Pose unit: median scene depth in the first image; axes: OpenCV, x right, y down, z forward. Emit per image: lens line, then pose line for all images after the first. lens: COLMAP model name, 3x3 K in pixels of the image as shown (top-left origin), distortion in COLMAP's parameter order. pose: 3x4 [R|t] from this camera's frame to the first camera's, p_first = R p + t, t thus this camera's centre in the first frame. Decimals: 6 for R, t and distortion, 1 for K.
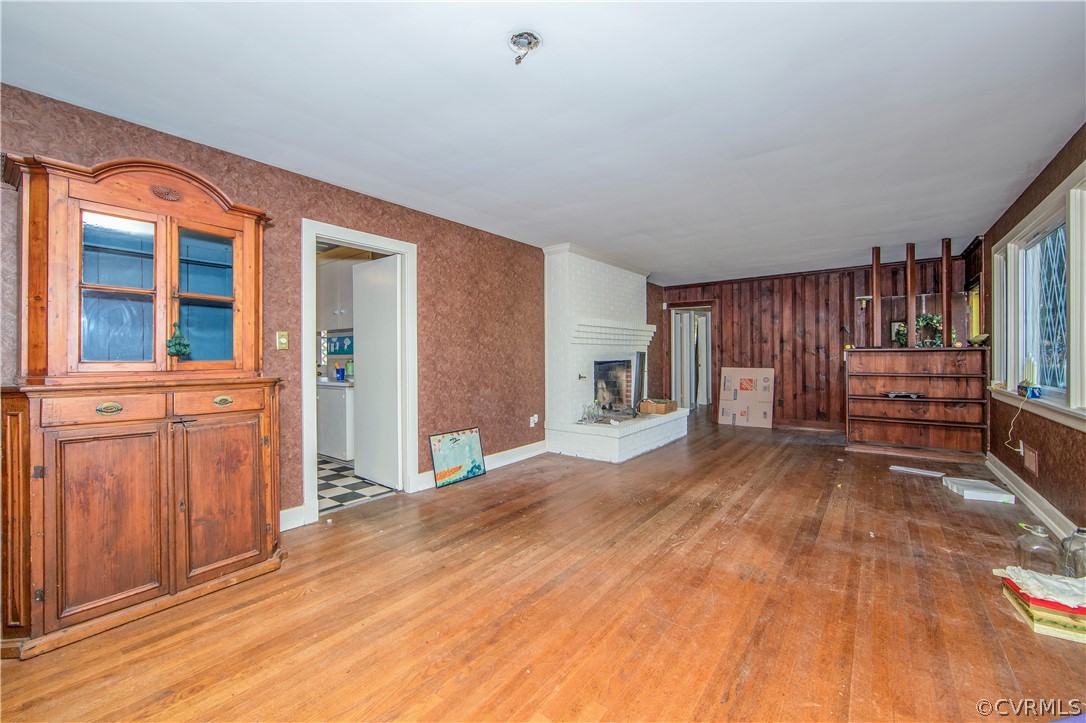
lens RADIAL K [[431.3, 0, 532.4], [0, 431.3, 353.6], [0, 0, 1]] dist [-0.013195, 0.000802]
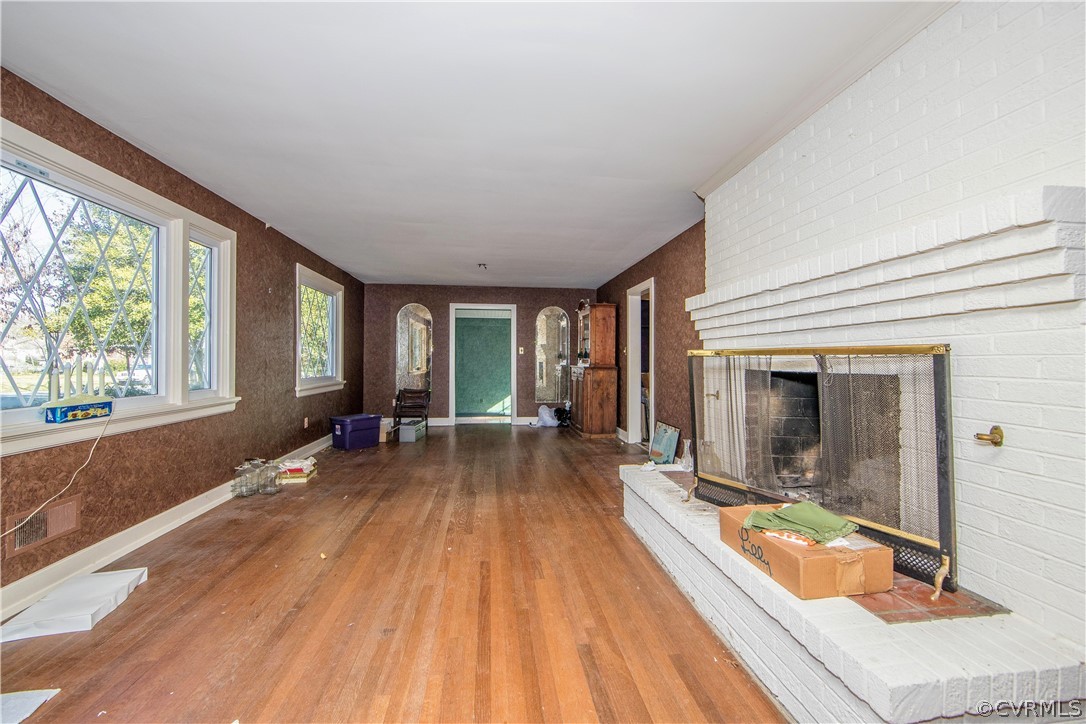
lens RADIAL K [[441.1, 0, 545.3], [0, 441.1, 354.7], [0, 0, 1]] dist [-0.014385, 0.002828]
pose [[-0.697408, -0.002571, -0.716670, 0.969679], [0.005600, 0.999943, -0.009036, 0.003946], [0.716653, -0.010315, -0.697354, 1.729347]]
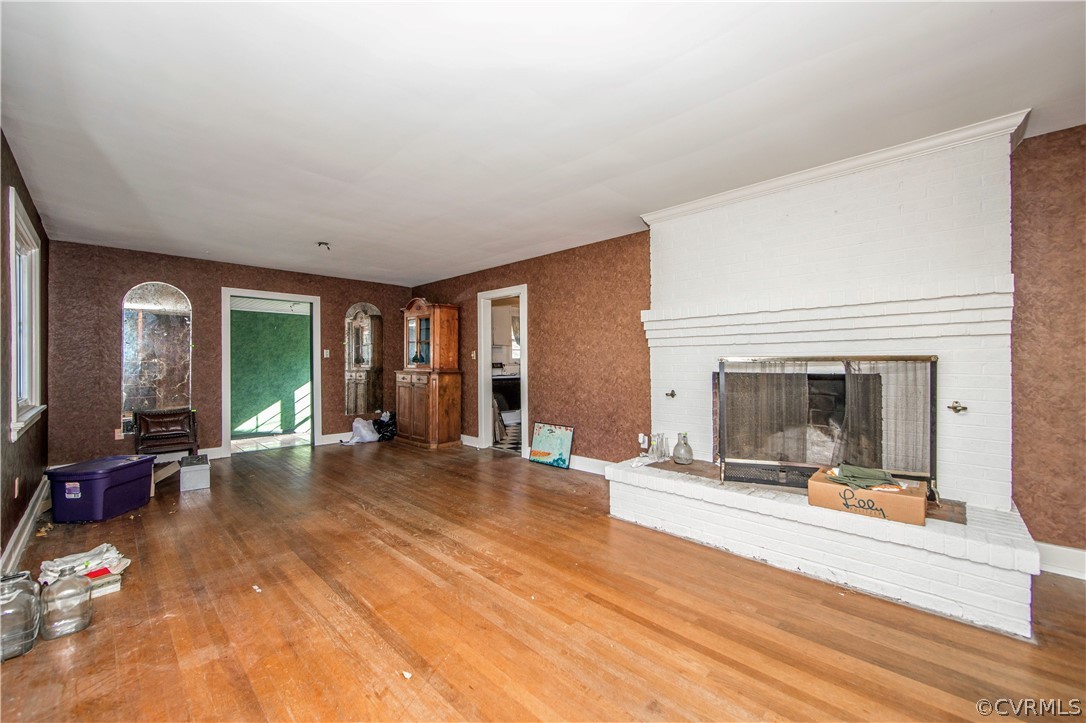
lens RADIAL K [[431.3, 0, 544.8], [0, 431.3, 359.7], [0, 0, 1]] dist [-0.013195, 0.000802]
pose [[-0.087662, 0.003996, -0.996142, 1.136643], [0.009404, 0.999951, 0.003184, -0.008395], [0.996106, -0.009089, -0.087695, 1.183795]]
